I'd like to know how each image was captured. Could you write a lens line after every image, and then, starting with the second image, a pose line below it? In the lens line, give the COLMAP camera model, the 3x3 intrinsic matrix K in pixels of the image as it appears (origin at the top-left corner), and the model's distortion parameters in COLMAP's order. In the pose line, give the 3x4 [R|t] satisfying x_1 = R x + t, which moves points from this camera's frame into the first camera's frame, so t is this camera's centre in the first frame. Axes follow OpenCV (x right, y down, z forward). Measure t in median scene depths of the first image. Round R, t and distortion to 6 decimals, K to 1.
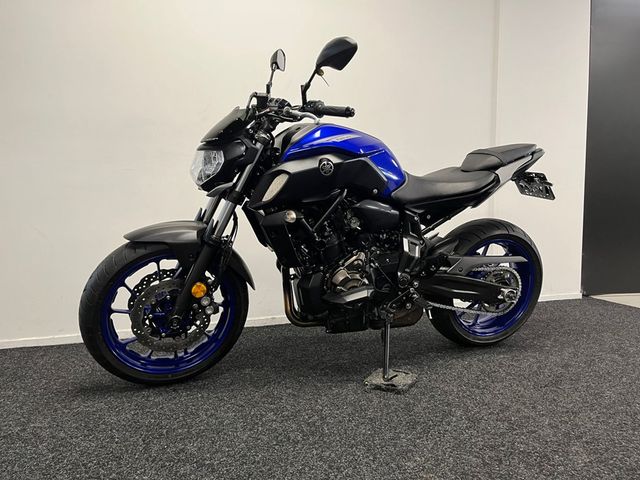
lens RADIAL K [[481.9, 0, 324.0], [0, 481.9, 237.1], [0, 0, 1]] dist [0.074029, -0.096981]
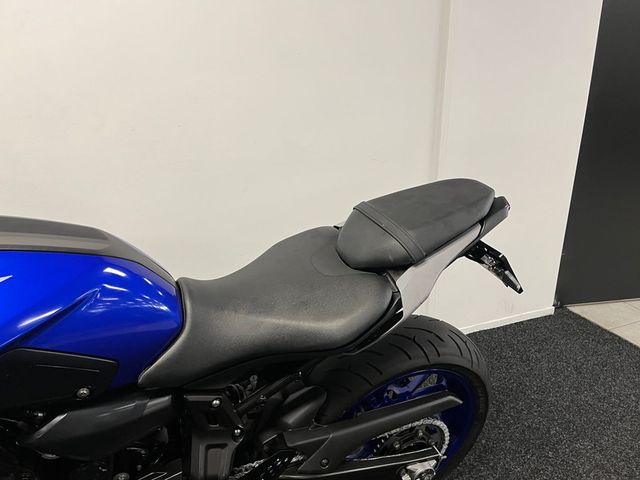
lens RADIAL K [[481.9, 0, 323.8], [0, 481.9, 241.6], [0, 0, 1]] dist [0.074029, -0.096981]
pose [[0.998796, -0.029662, 0.039075, 0.293988], [0.018244, 0.963965, 0.265404, -0.320370], [-0.045539, -0.264372, 0.963345, 0.629673]]
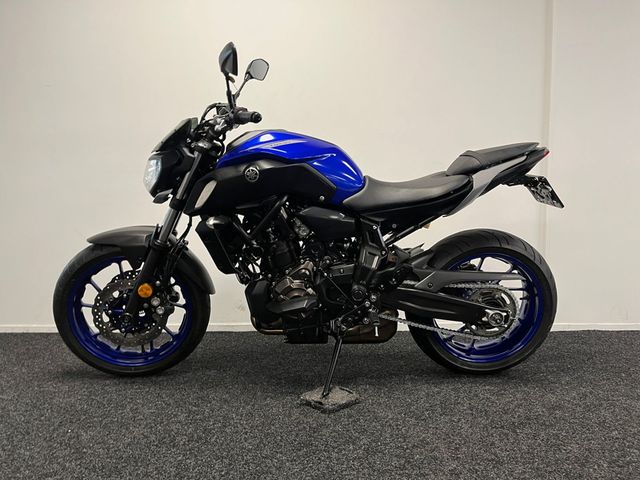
lens RADIAL K [[481.9, 0, 326.6], [0, 481.9, 238.7], [0, 0, 1]] dist [0.074029, -0.096981]
pose [[0.951382, 0.023125, -0.307146, 0.410113], [-0.028105, 0.999535, -0.011799, -0.003131], [0.306730, 0.019858, 0.951589, 0.093098]]
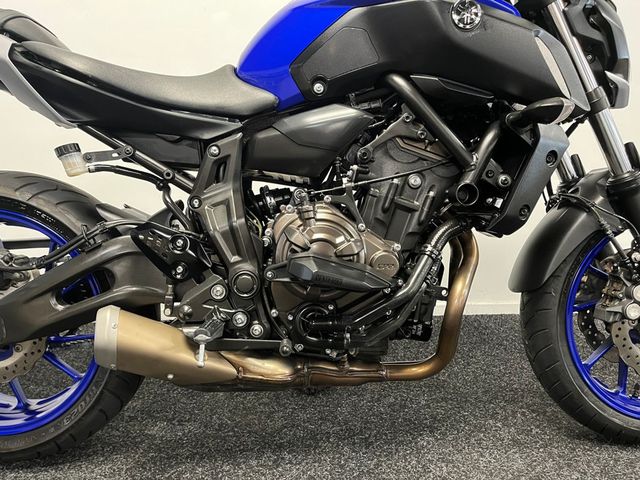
lens RADIAL K [[481.9, 0, 323.9], [0, 481.9, 243.0], [0, 0, 1]] dist [0.074029, -0.096981]
pose [[0.959521, 0.064186, -0.274227, 0.192512], [-0.022267, 0.987925, 0.153323, -0.041365], [0.280757, -0.141010, 0.949364, 0.563964]]
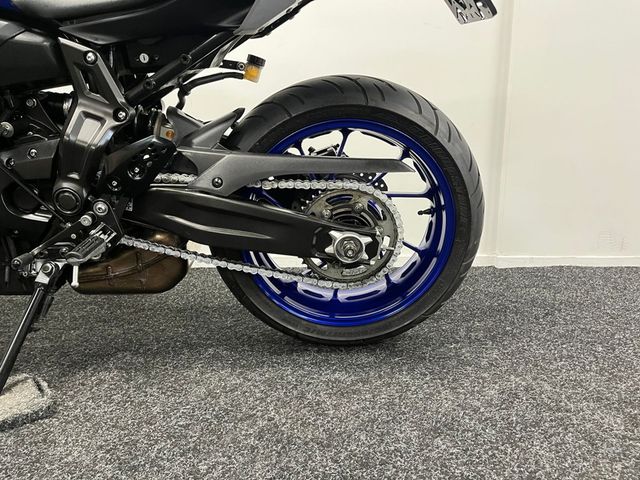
lens RADIAL K [[481.9, 0, 322.2], [0, 481.9, 243.4], [0, 0, 1]] dist [0.074029, -0.096981]
pose [[0.944677, 0.069262, -0.320606, 0.571478], [-0.025990, 0.990184, 0.137333, 0.065428], [0.326971, -0.121403, 0.937204, 0.670574]]
